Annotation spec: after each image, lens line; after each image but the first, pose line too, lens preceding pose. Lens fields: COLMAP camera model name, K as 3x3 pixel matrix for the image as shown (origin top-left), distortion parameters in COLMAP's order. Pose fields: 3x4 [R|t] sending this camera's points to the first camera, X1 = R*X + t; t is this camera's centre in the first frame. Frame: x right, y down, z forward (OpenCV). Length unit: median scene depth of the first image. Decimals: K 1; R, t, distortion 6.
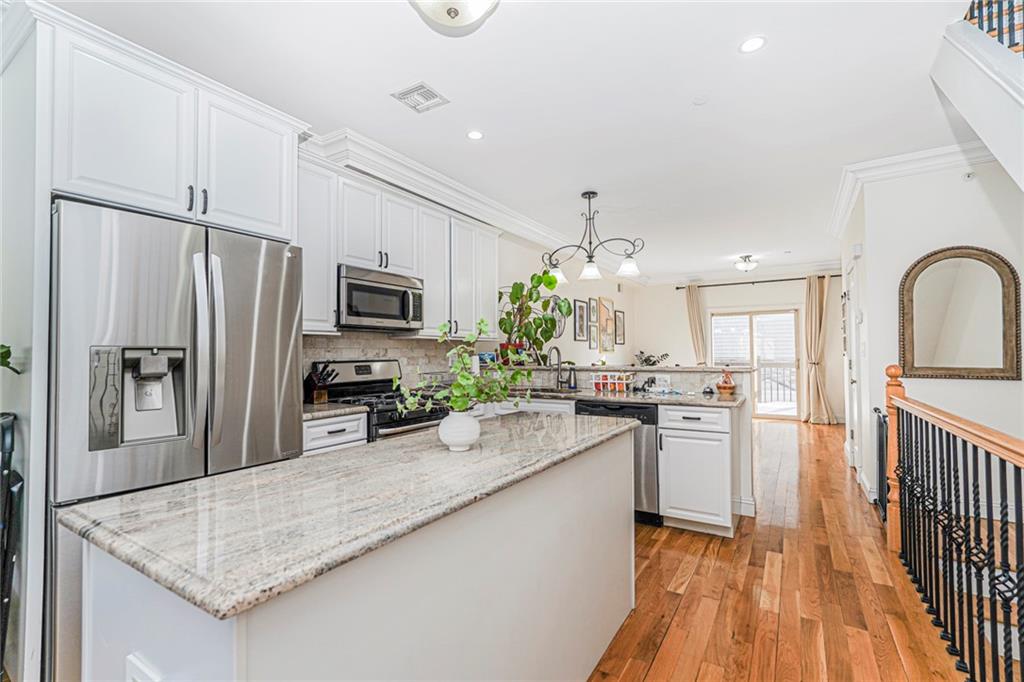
lens RADIAL K [[449.4, 0, 512.3], [0, 449.4, 345.8], [0, 0, 1]] dist [-0.021153, 0.011429]
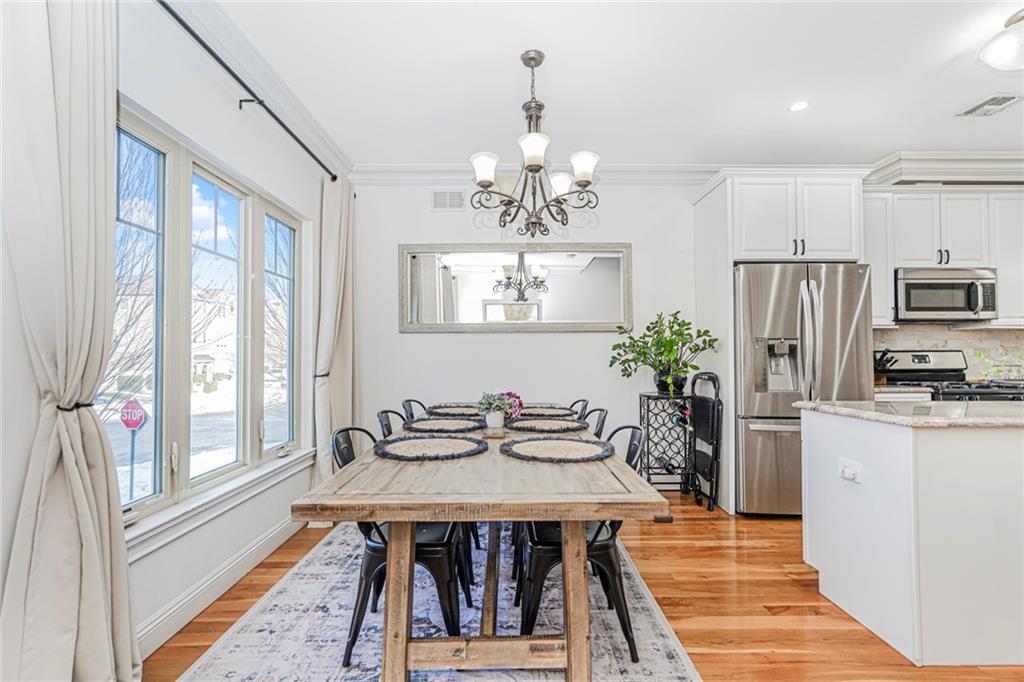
lens RADIAL K [[459.0, 0, 513.3], [0, 459.0, 343.4], [0, 0, 1]] dist [-0.019077, 0.009801]
pose [[0.538390, -0.012784, -0.842599, 0.074294], [0.010604, 0.999909, -0.008395, 0.014953], [0.842629, -0.004415, 0.538476, -0.461492]]
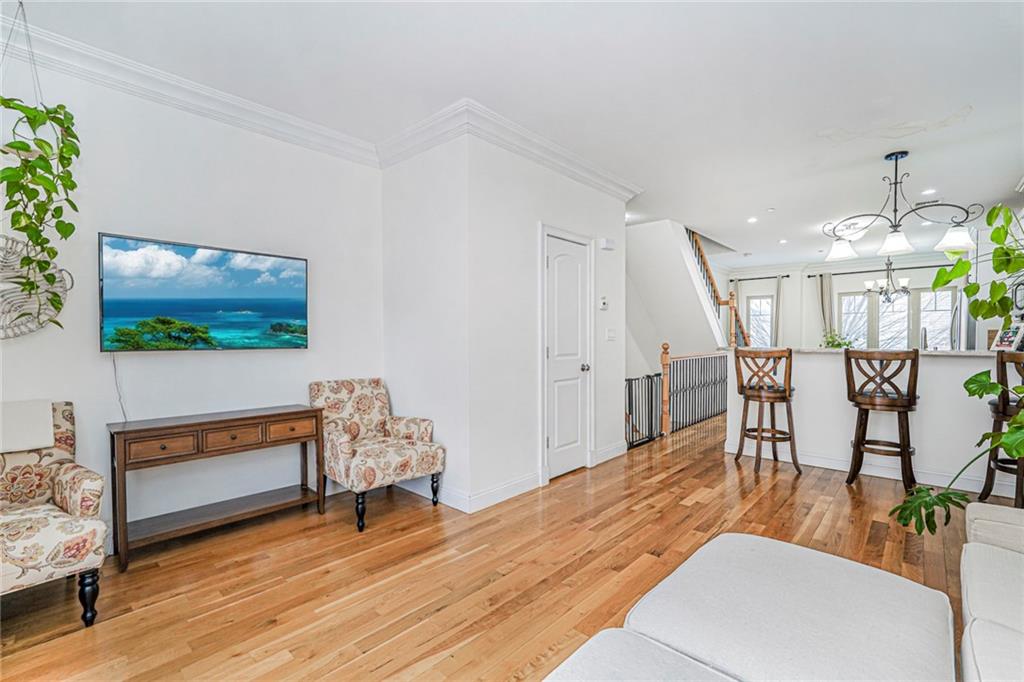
lens RADIAL K [[449.4, 0, 512.3], [0, 449.4, 345.8], [0, 0, 1]] dist [-0.021153, 0.011429]
pose [[-0.984122, 0.007846, 0.177321, 0.973002], [0.008586, 0.999957, 0.003406, 0.034100], [-0.177287, 0.004875, -0.984147, 2.547979]]
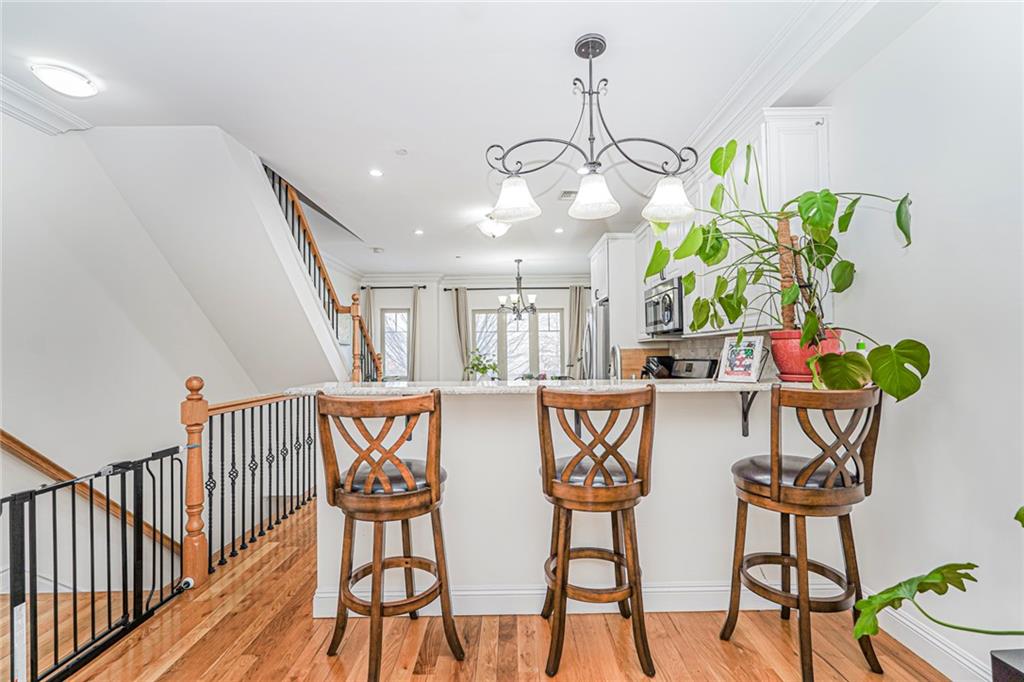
lens RADIAL K [[449.4, 0, 512.3], [0, 449.4, 345.8], [0, 0, 1]] dist [-0.021153, 0.011429]
pose [[-0.841886, 0.007896, -0.539598, 0.666681], [0.027230, 0.999241, -0.027863, 0.017682], [0.538968, -0.038151, -0.841462, 1.744054]]
